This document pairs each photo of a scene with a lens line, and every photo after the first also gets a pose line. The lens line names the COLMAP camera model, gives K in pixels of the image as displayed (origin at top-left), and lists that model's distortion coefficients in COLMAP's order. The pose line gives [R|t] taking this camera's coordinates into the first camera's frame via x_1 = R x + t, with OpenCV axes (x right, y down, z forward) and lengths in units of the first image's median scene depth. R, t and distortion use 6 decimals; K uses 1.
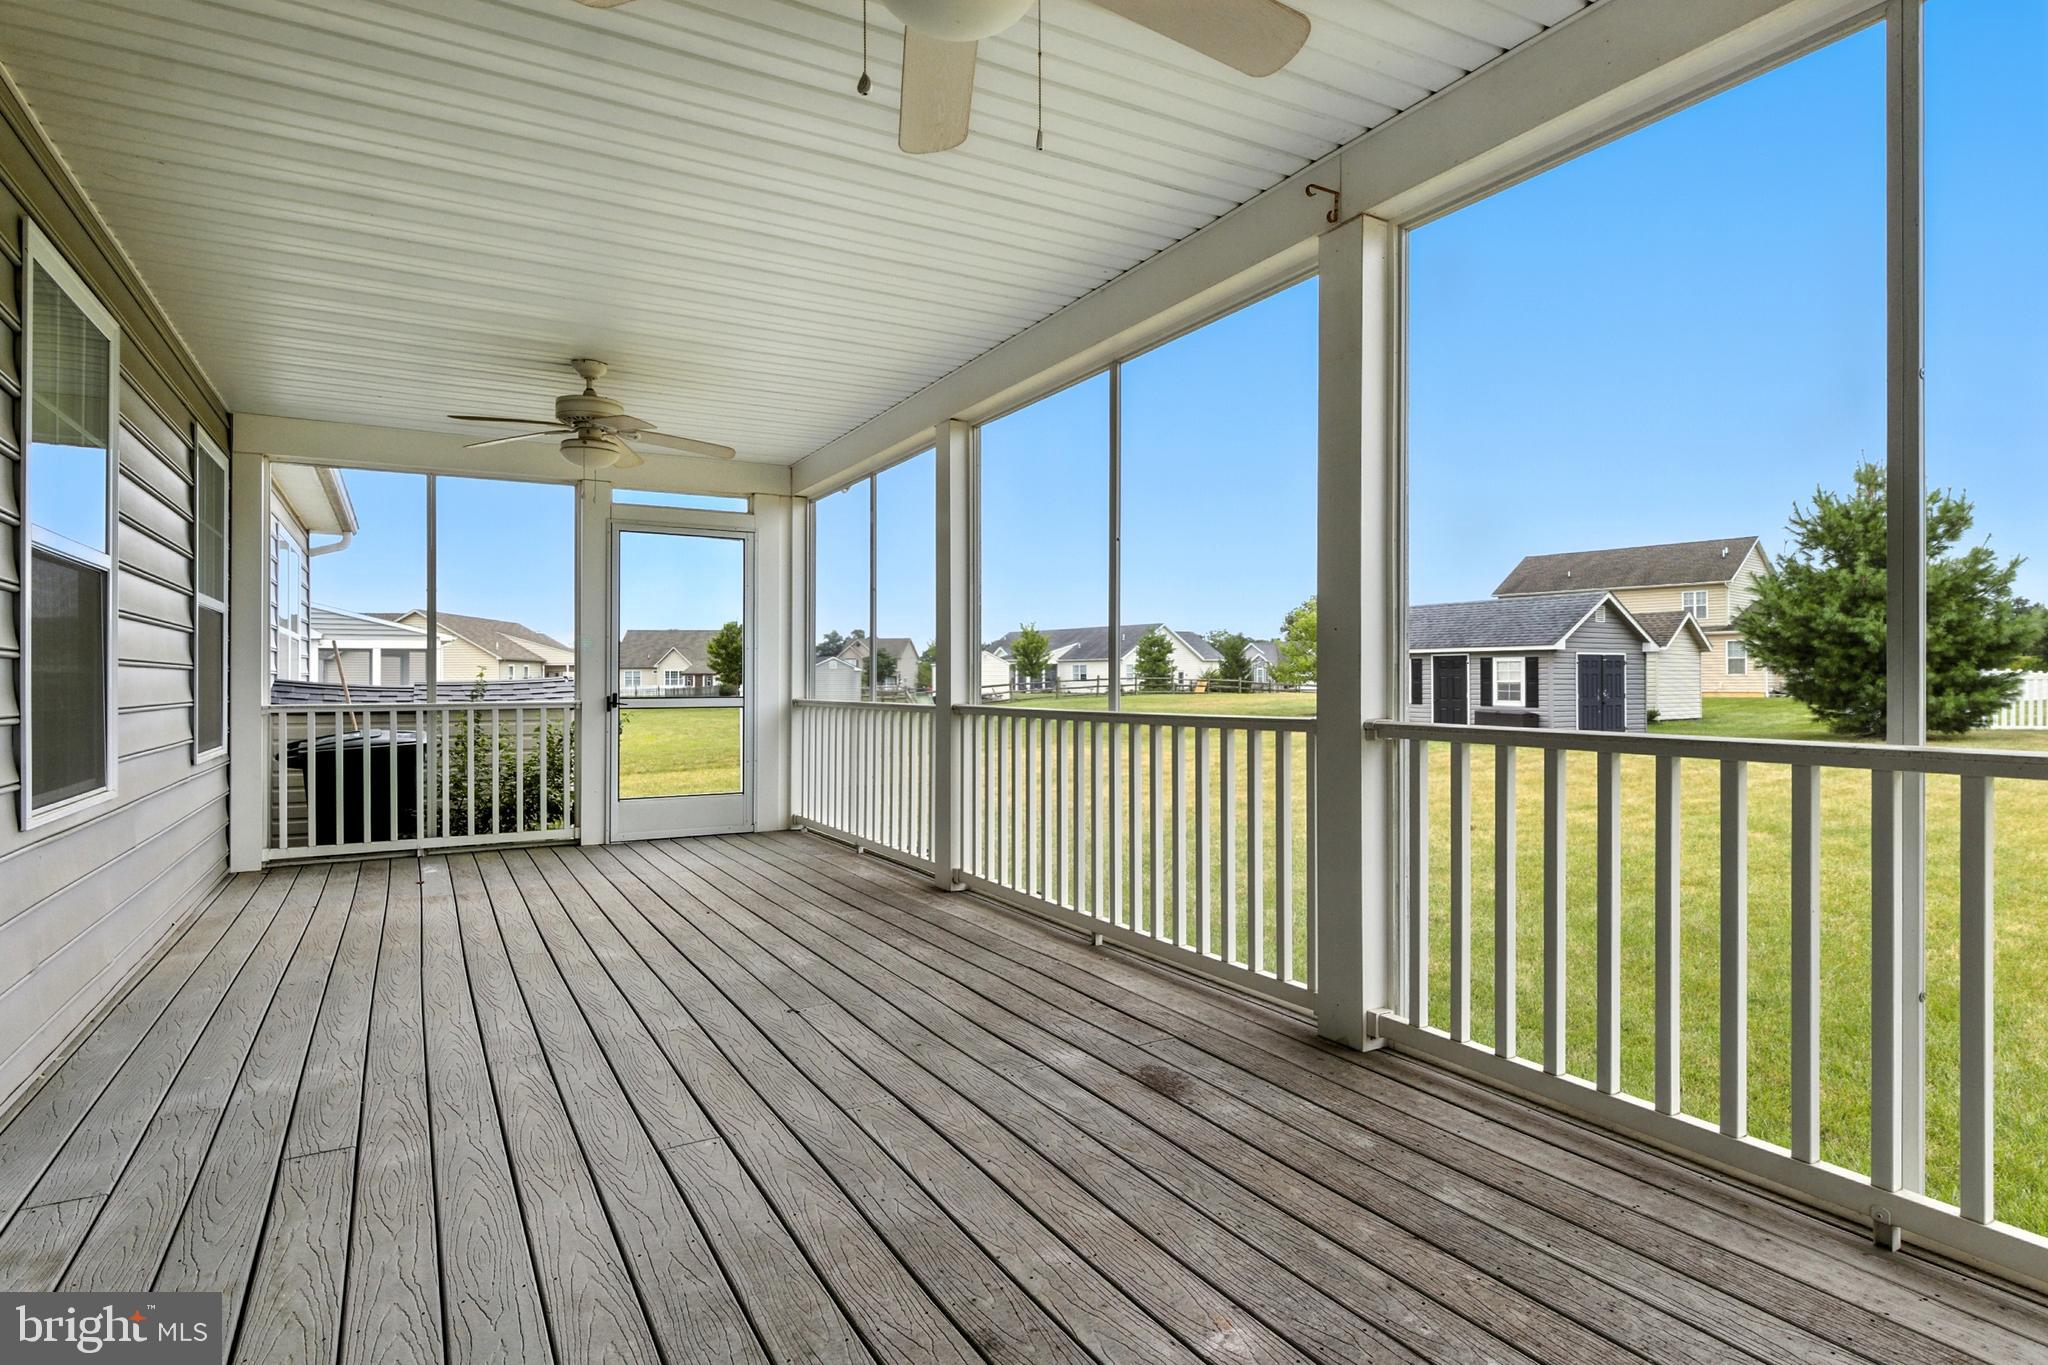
lens RADIAL K [[1052.6, 0, 1012.9], [0, 1052.6, 673.6], [0, 0, 1]] dist [0.011137, -0.000219]
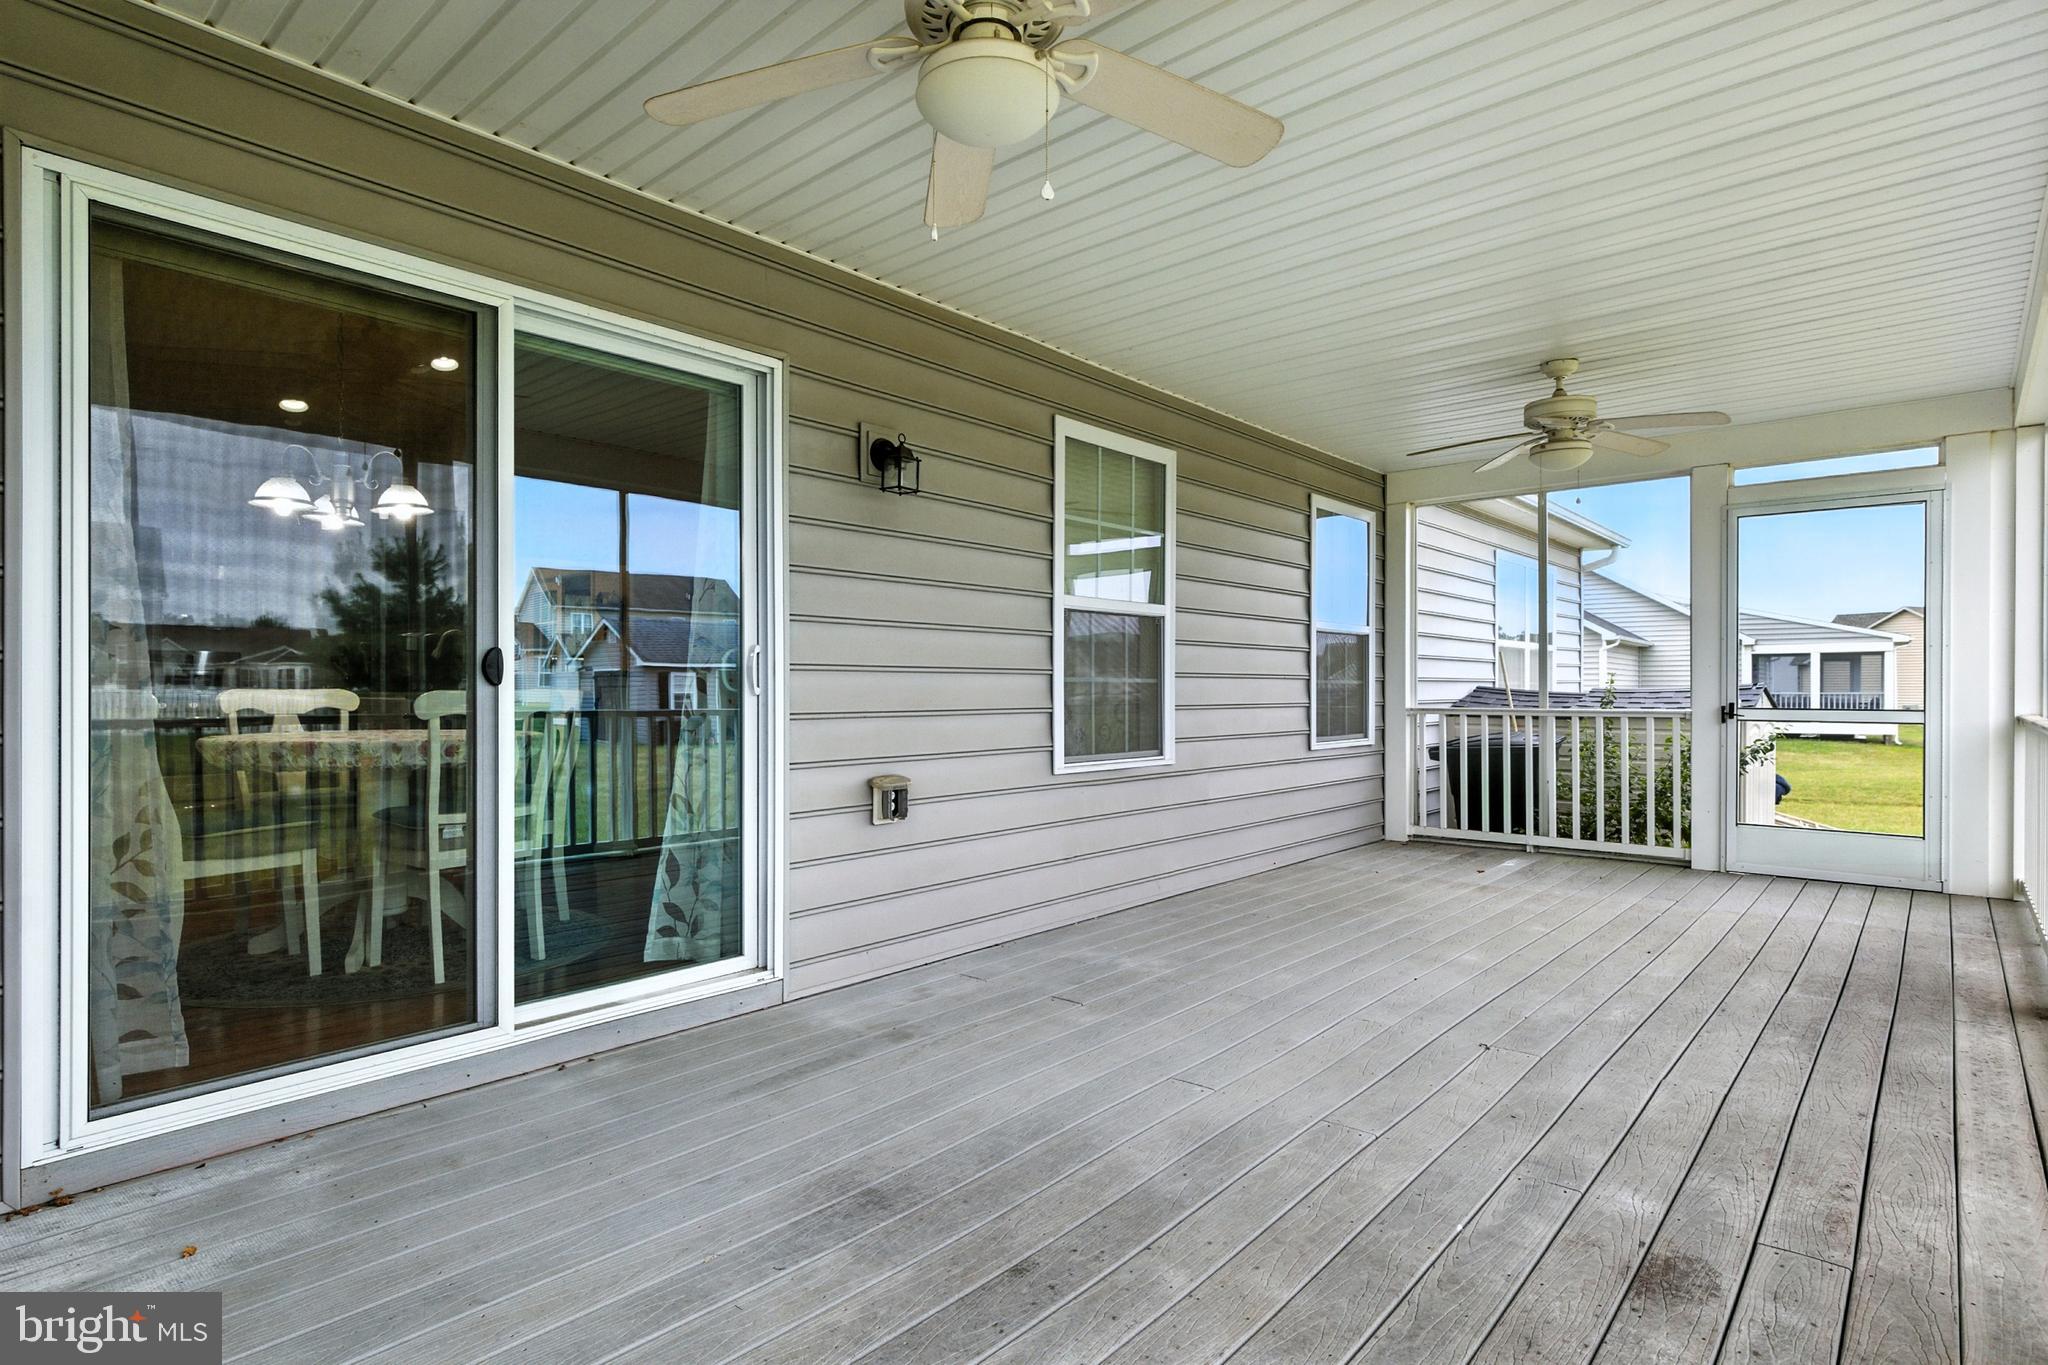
lens RADIAL K [[1055.3, 0, 1024.0], [0, 1055.3, 682.5], [0, 0, 1]] dist [-0.002672, -0.000364]
pose [[0.335976, -0.000895, -0.941870, 0.291021], [0.003602, 0.999993, 0.000335, -0.000531], [0.941864, -0.003505, 0.335977, 0.170537]]
